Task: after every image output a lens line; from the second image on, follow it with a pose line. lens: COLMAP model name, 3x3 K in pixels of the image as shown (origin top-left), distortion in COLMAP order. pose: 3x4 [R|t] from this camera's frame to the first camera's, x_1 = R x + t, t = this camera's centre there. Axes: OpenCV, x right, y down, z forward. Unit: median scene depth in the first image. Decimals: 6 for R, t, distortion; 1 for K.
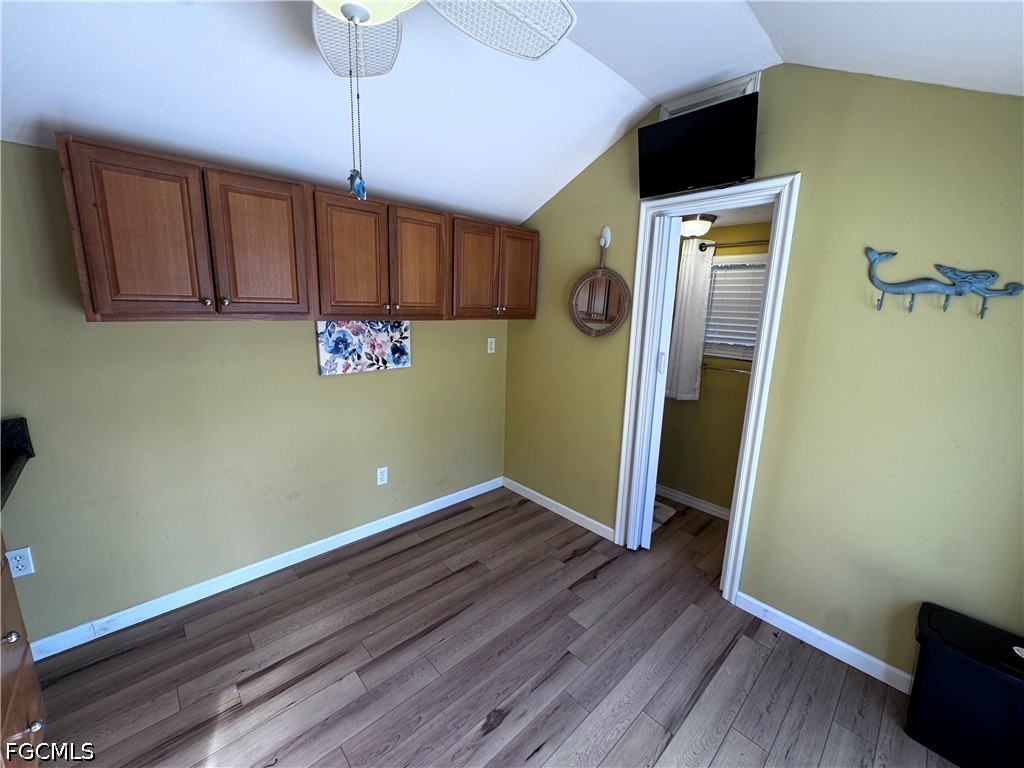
lens RADIAL K [[408.5, 0, 513.0], [0, 408.5, 383.3], [0, 0, 1]] dist [-0.001697, 0.000027]
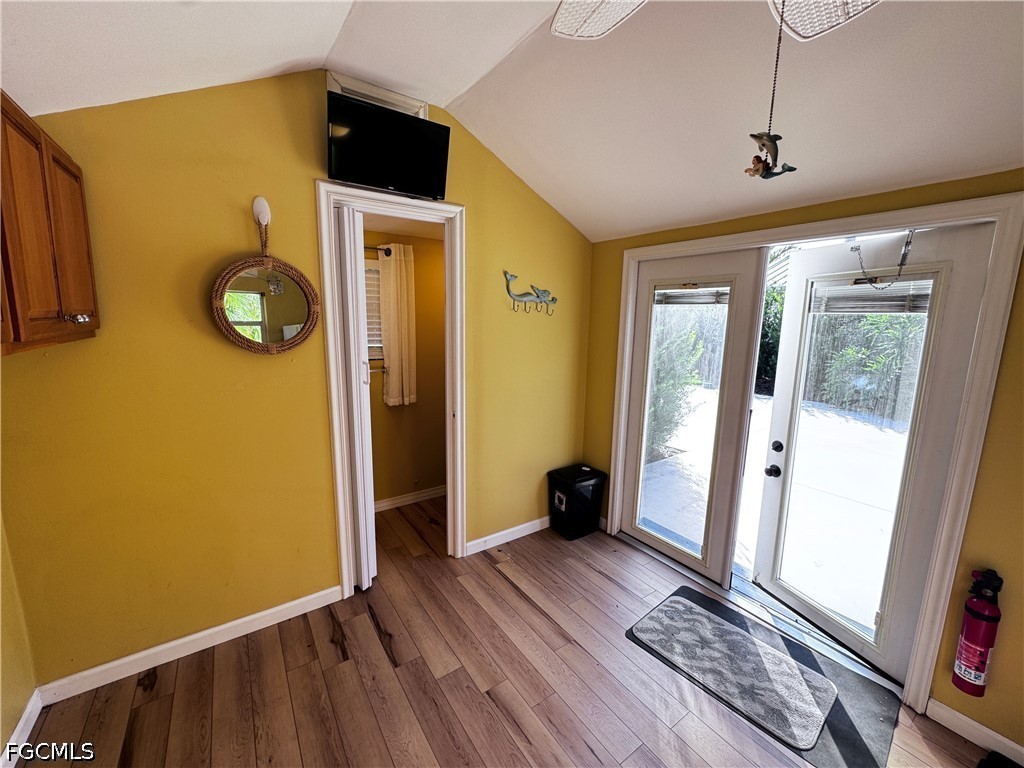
lens RADIAL K [[408.5, 0, 513.0], [0, 408.5, 383.3], [0, 0, 1]] dist [-0.001697, 0.000027]
pose [[0.142417, -0.187014, 0.971979, -0.504137], [0.177894, 0.970835, 0.160729, -0.120591], [-0.973689, 0.150019, 0.171532, 0.564956]]
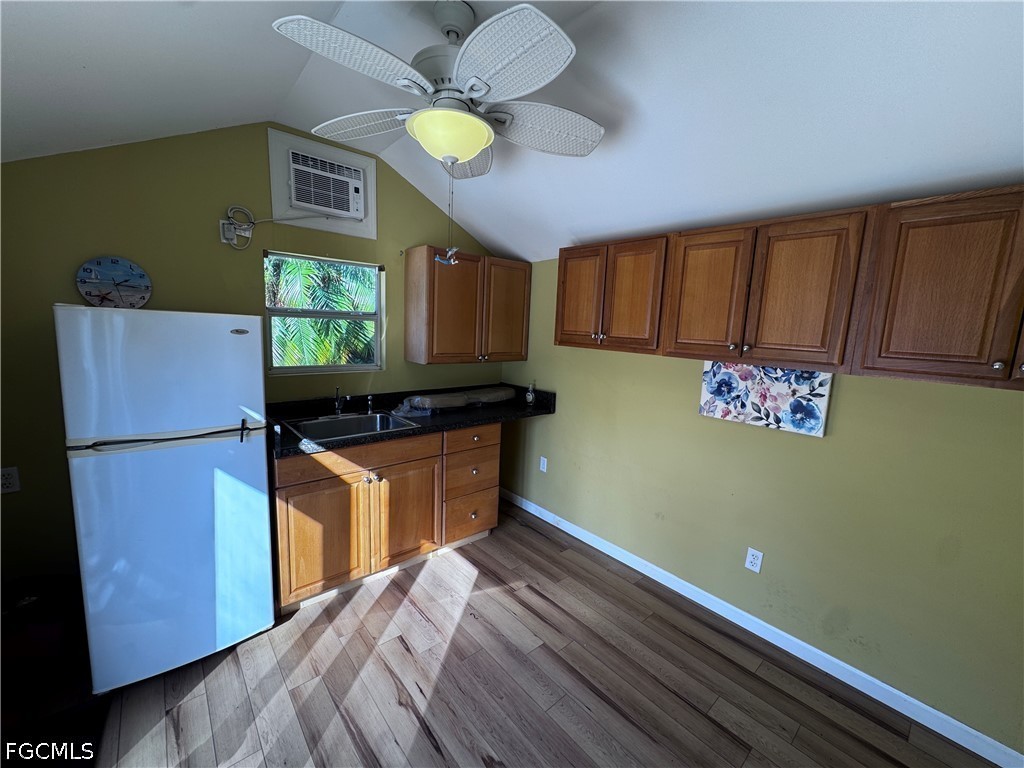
lens RADIAL K [[408.5, 0, 513.0], [0, 408.5, 383.3], [0, 0, 1]] dist [-0.001697, 0.000027]
pose [[-0.033707, 0.111358, -0.993209, 0.537768], [-0.241280, 0.963472, 0.116213, -0.100419], [0.969870, 0.243559, -0.005607, 0.565670]]
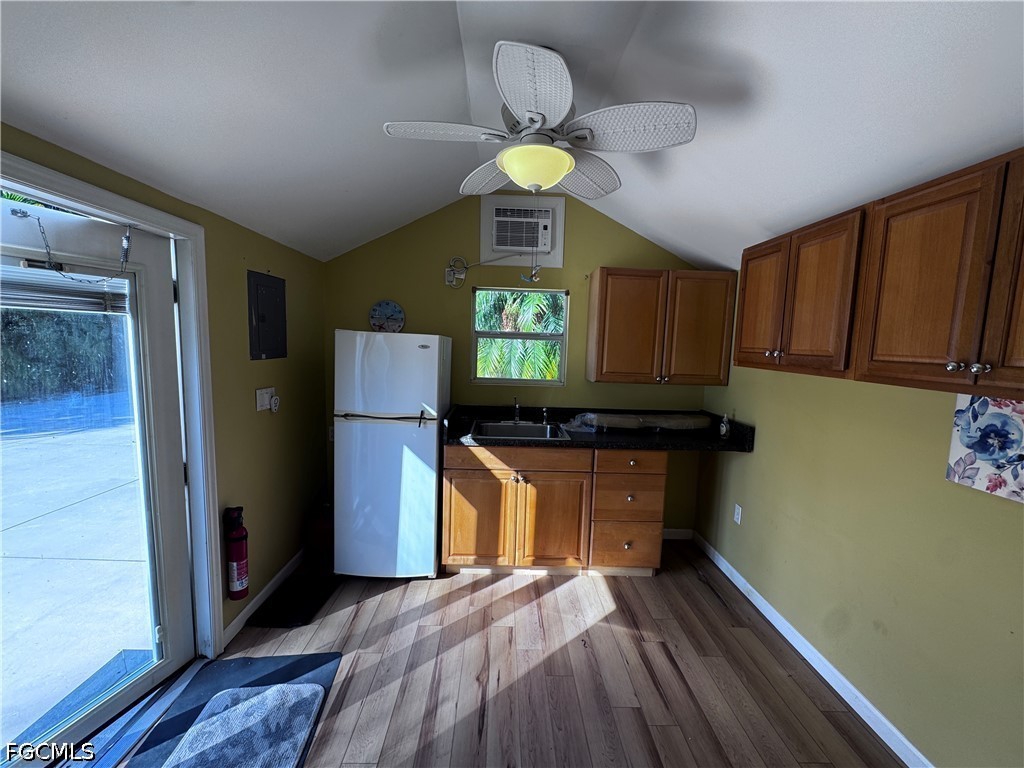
lens RADIAL K [[410.1, 0, 512.6], [0, 410.1, 383.4], [0, 0, 1]] dist [-0.002425, 0.000019]
pose [[-0.663965, 0.025260, -0.747337, 0.425840], [-0.199981, 0.957027, 0.210019, -0.159082], [0.720527, 0.288898, -0.630380, 0.903753]]
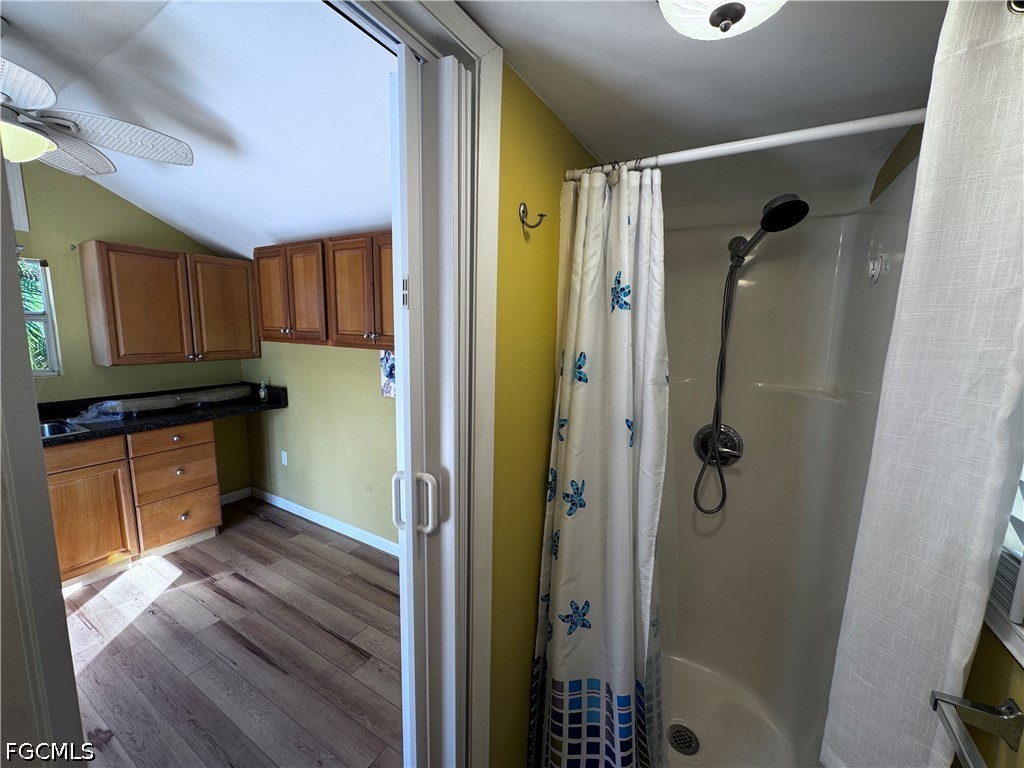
lens RADIAL K [[410.1, 0, 512.6], [0, 410.1, 383.4], [0, 0, 1]] dist [-0.002425, 0.000019]
pose [[0.280317, 0.107806, -0.953835, 0.754261], [-0.200045, 0.978417, 0.051794, -0.190843], [0.938831, 0.176291, 0.295833, 1.028582]]
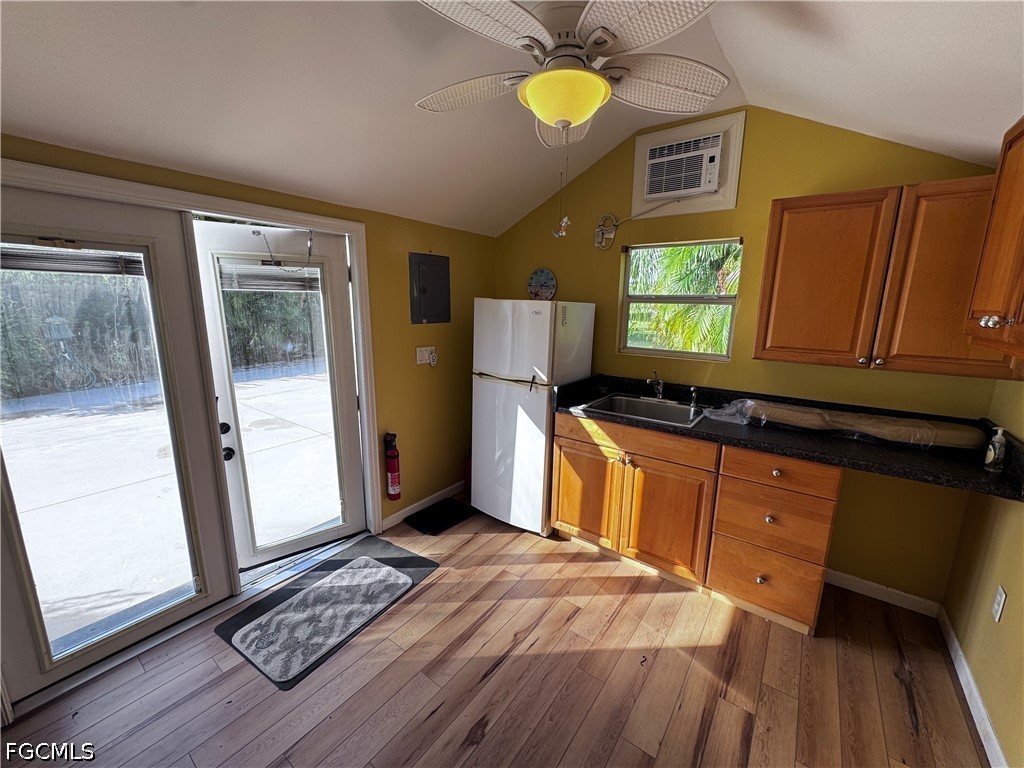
lens RADIAL K [[408.5, 0, 513.0], [0, 408.5, 383.3], [0, 0, 1]] dist [-0.001697, 0.000027]
pose [[-0.983251, -0.008338, -0.182066, 0.036290], [-0.077770, 0.922638, 0.377744, -0.210903], [0.164831, 0.385577, -0.907833, 1.077603]]
